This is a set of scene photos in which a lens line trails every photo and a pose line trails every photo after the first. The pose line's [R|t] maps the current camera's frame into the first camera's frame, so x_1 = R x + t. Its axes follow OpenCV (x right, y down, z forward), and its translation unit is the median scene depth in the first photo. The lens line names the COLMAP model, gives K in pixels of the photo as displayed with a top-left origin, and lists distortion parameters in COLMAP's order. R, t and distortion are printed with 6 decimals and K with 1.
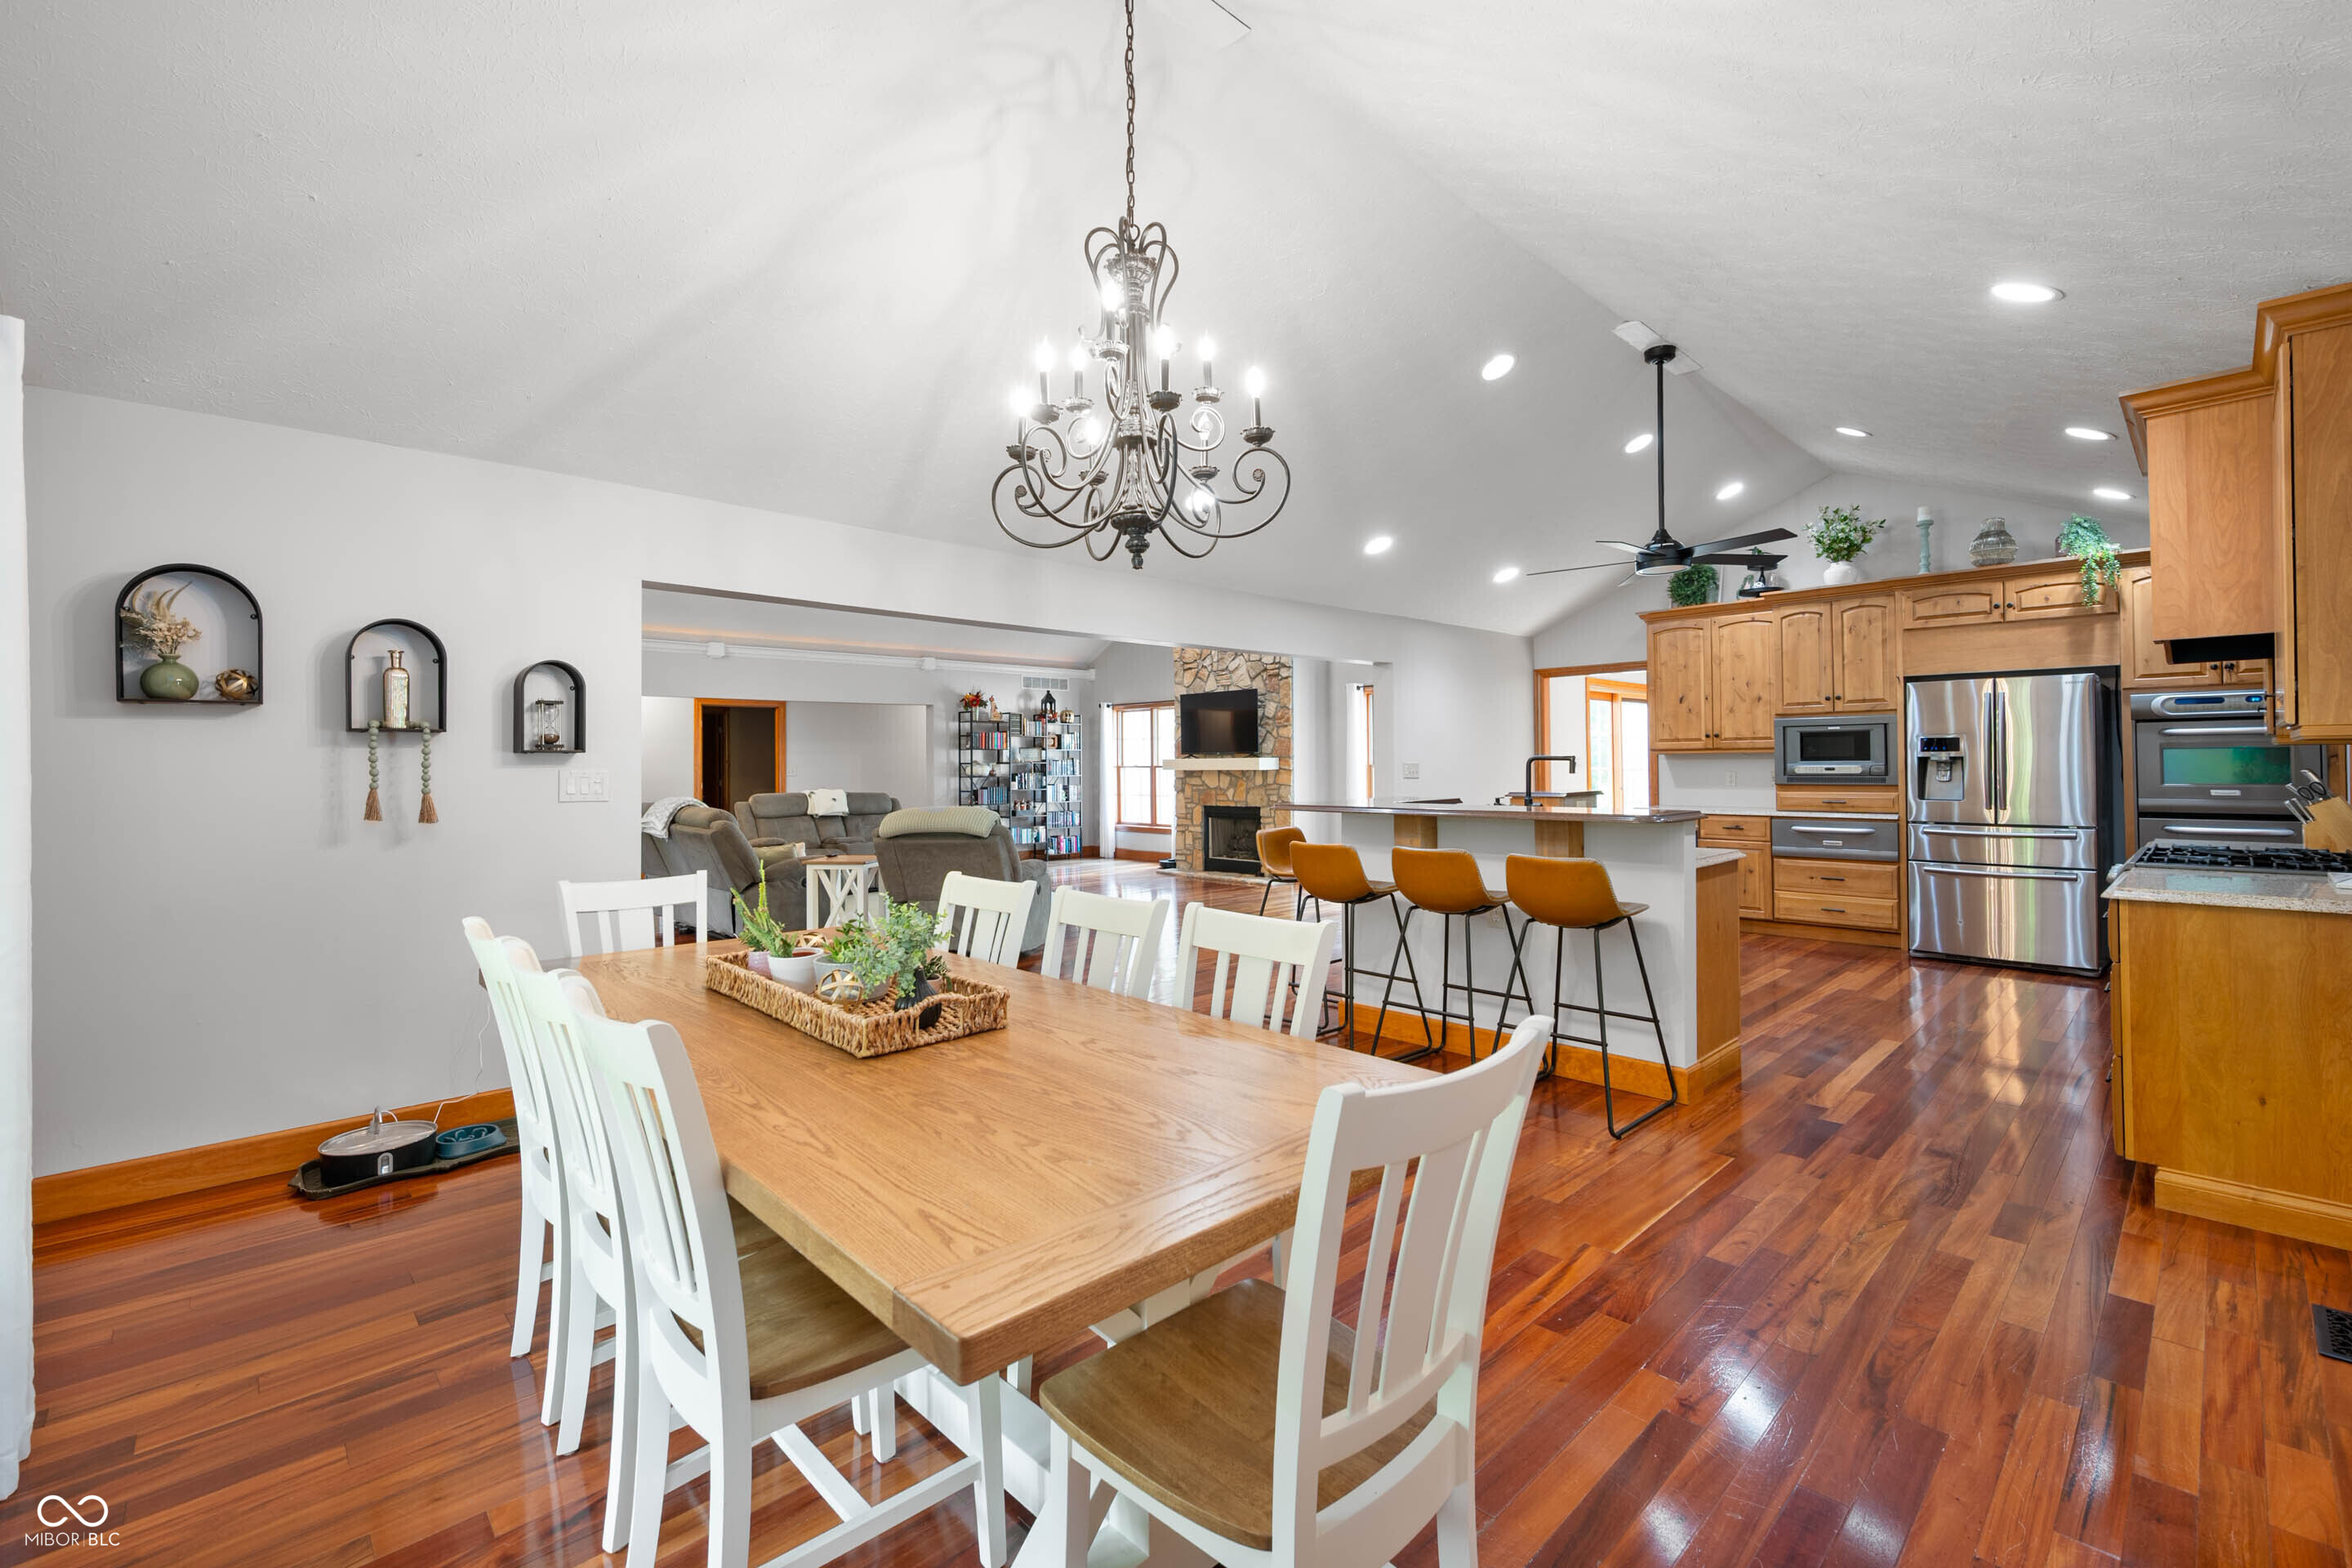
lens RADIAL K [[999.6, 0, 1179.2], [0, 999.6, 751.5], [0, 0, 1]] dist [-0.001835, -0.001085]
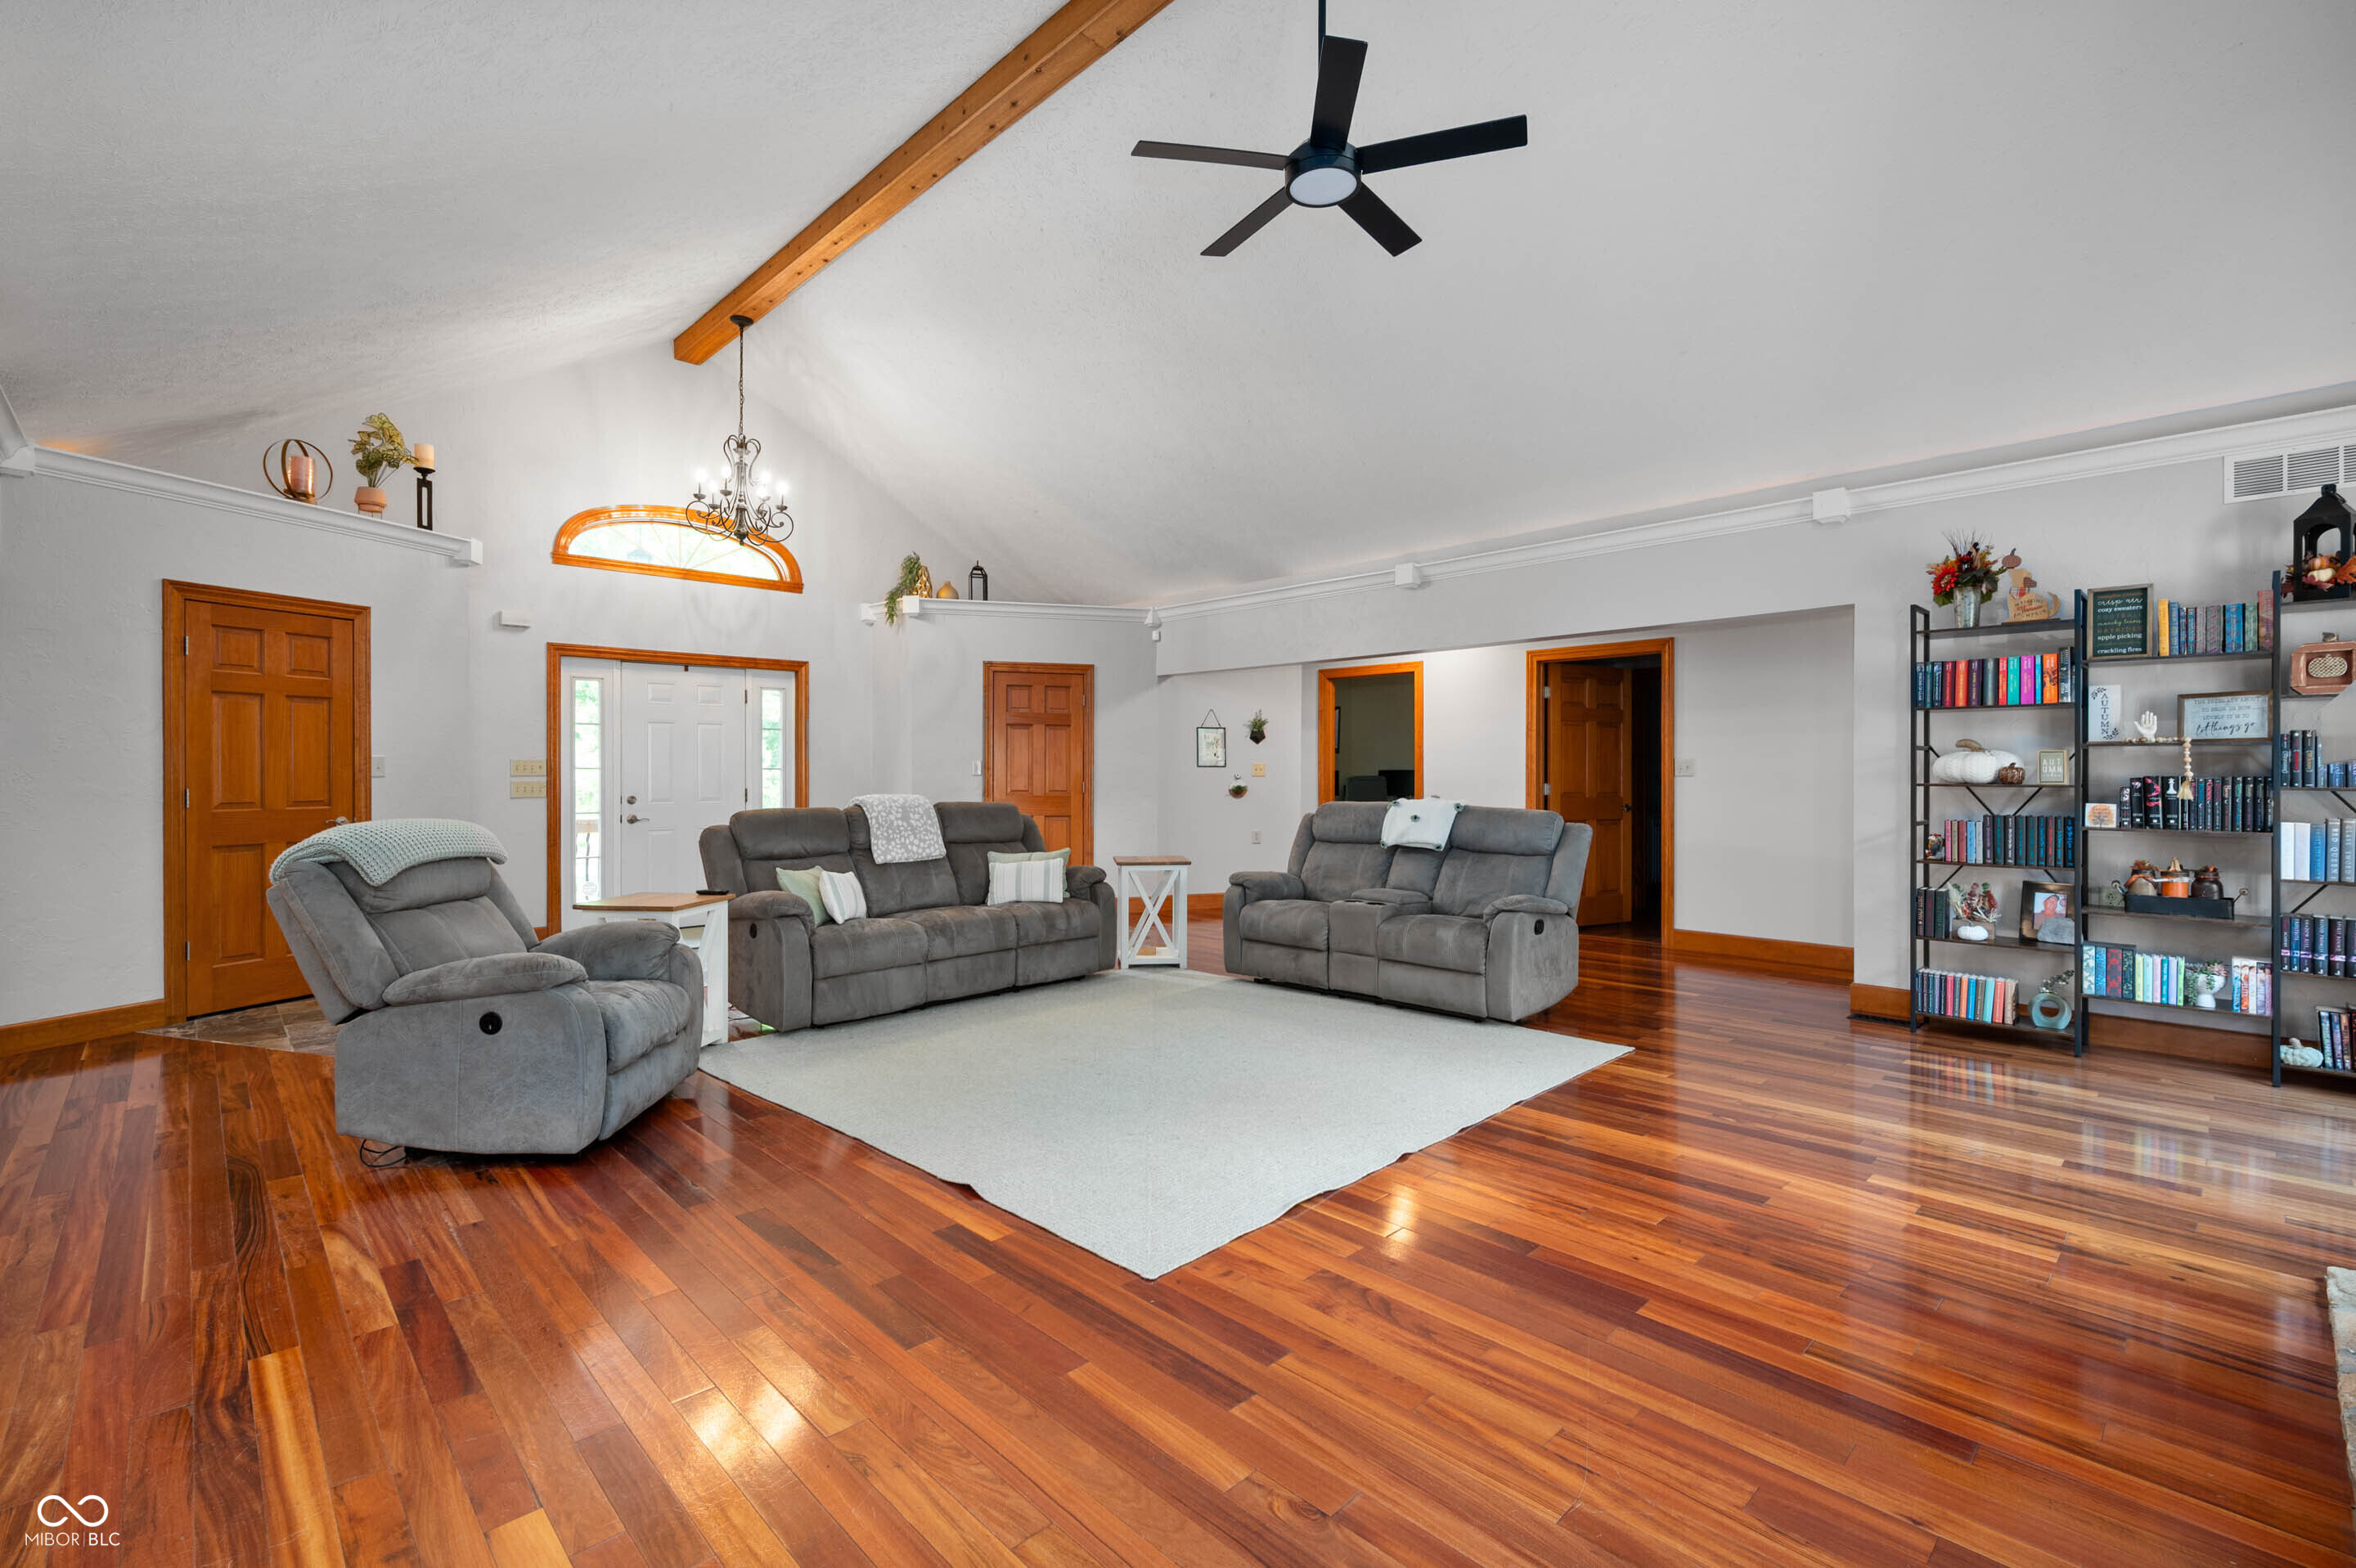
lens RADIAL K [[1034.7, 0, 1180.3], [0, 1034.7, 780.6], [0, 0, 1]] dist [-0.002514, -0.000136]
pose [[0.008450, 0.016381, -0.999830, 0.281295], [0.011804, 0.999795, 0.016480, 0.024154], [0.999895, -0.011941, 0.008255, 1.197938]]
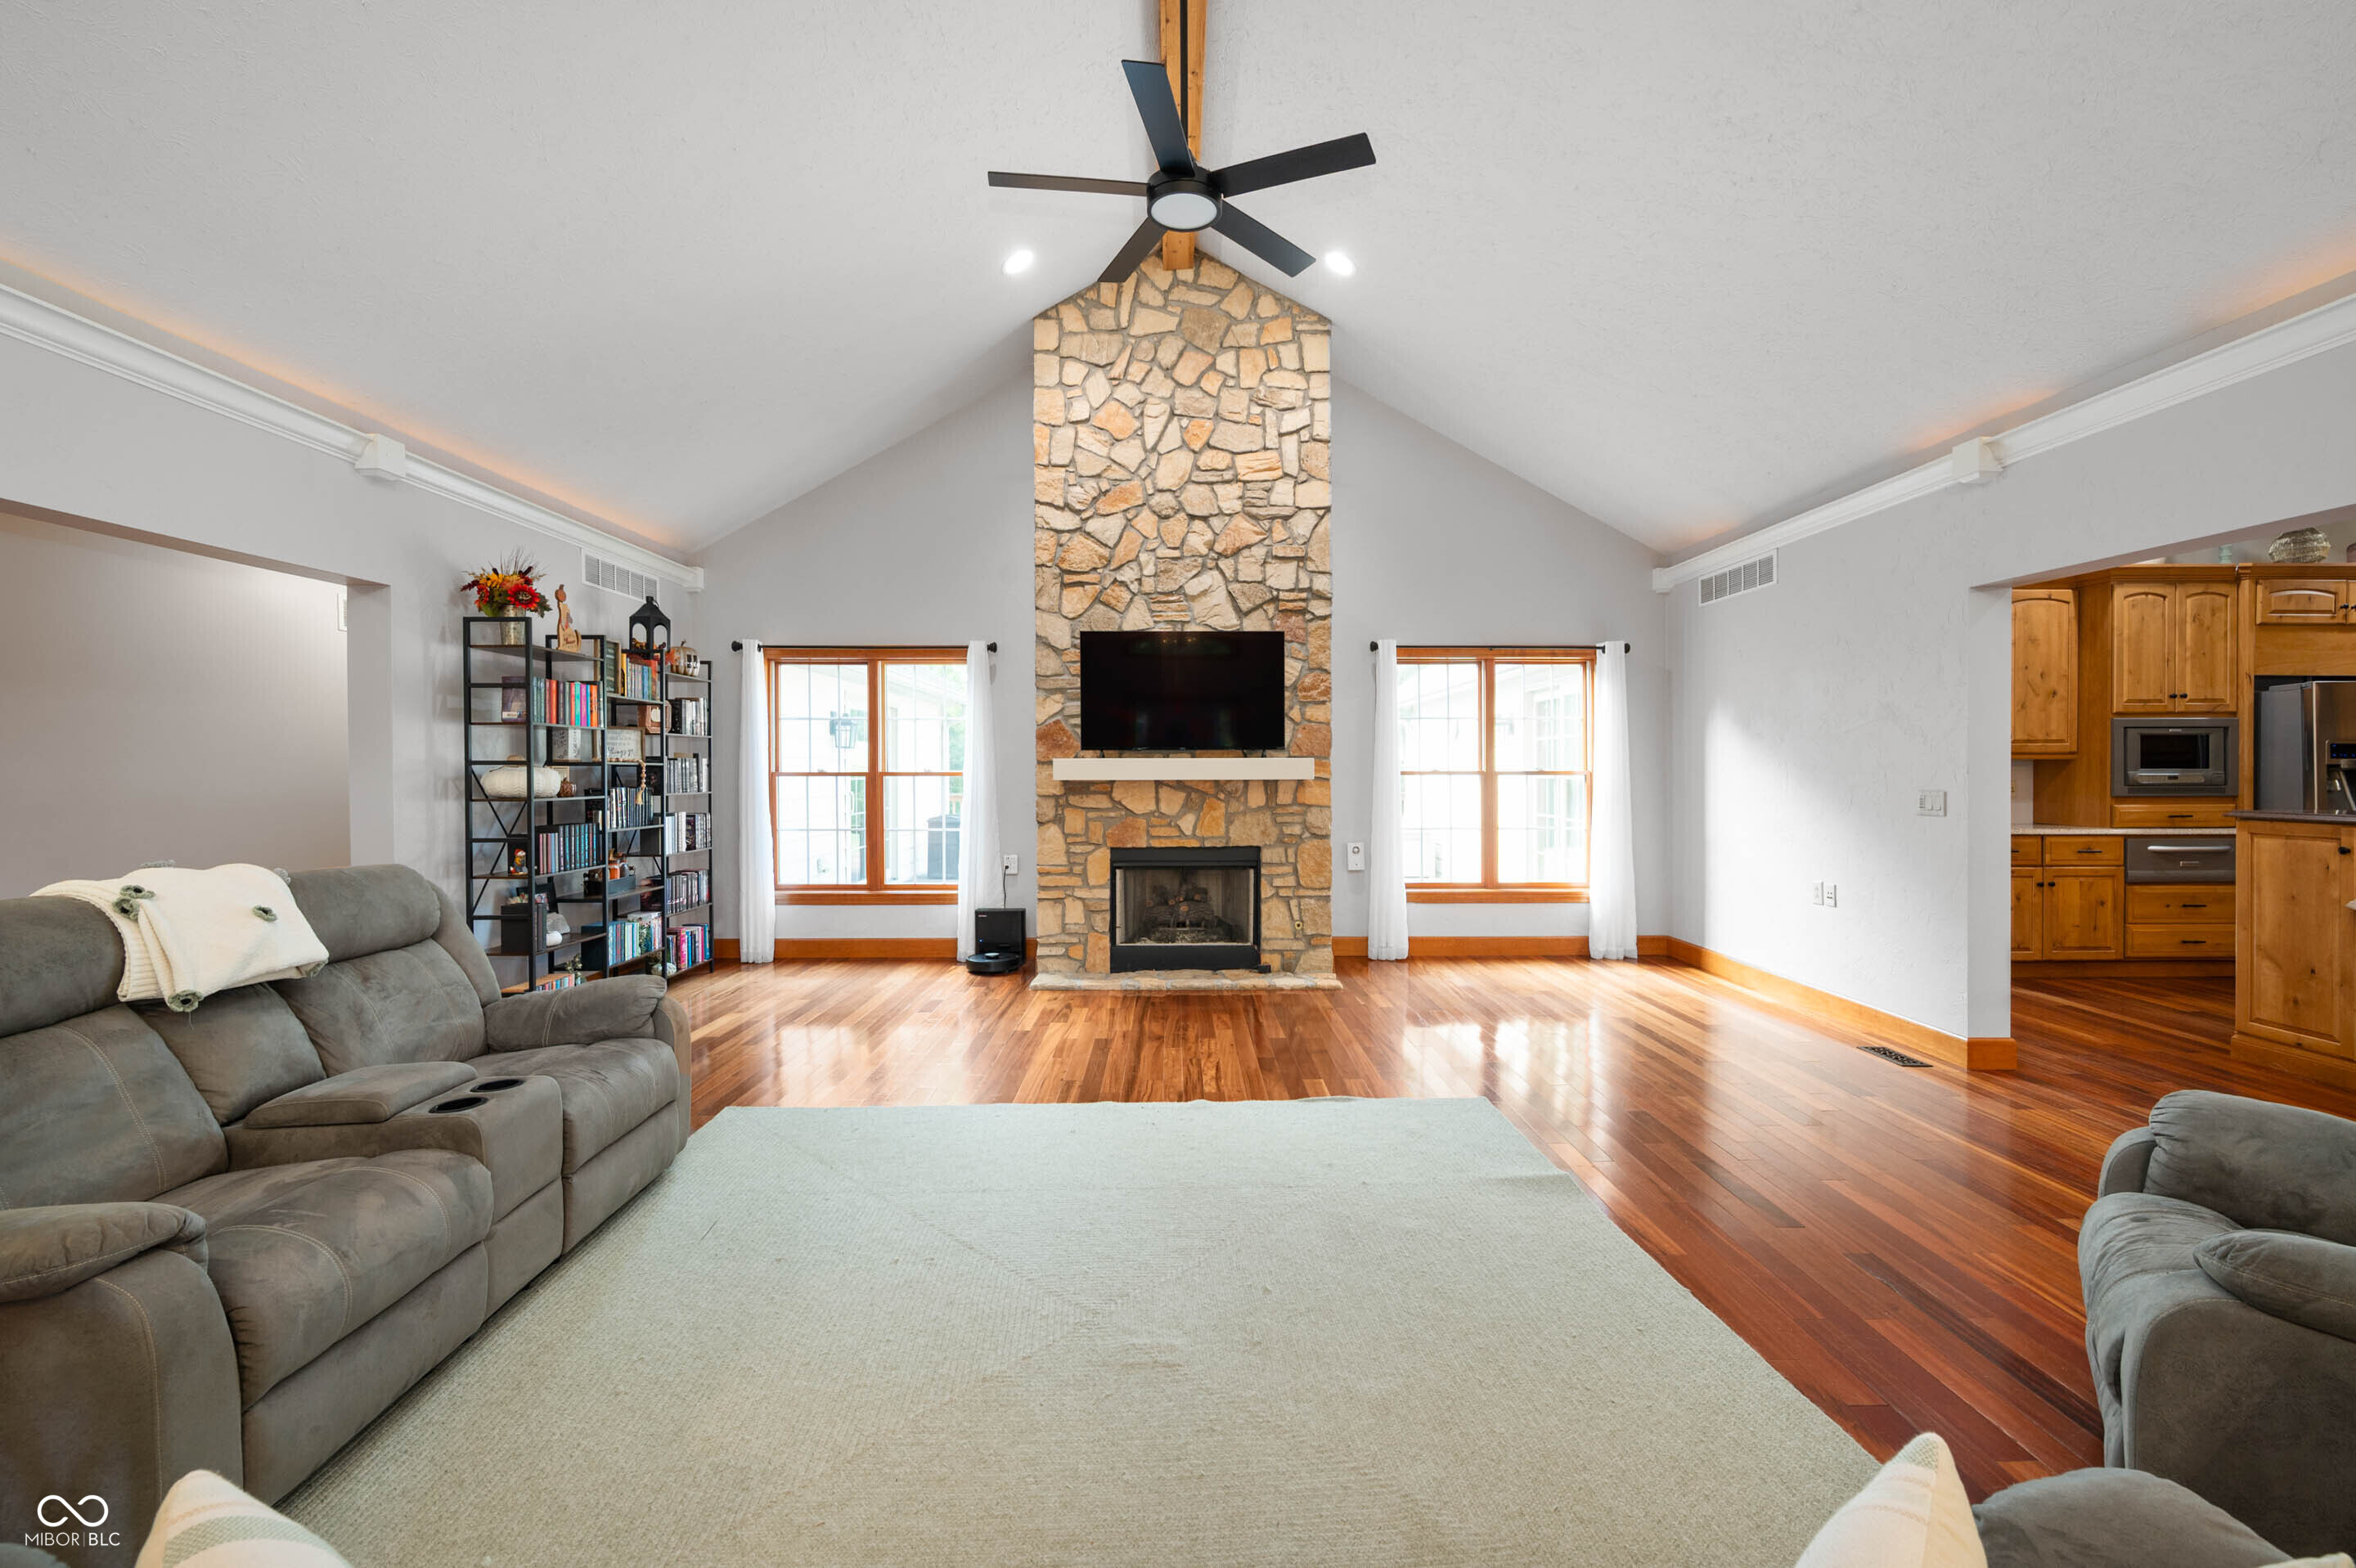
lens RADIAL K [[979.1, 0, 1184.3], [0, 979.1, 768.5], [0, 0, 1]] dist [0.002084, -0.000267]
pose [[0.680292, 0.008227, 0.732895, -0.504629], [-0.012673, 0.999920, 0.000538, 0.018297], [-0.732832, -0.009654, 0.680341, 0.965171]]
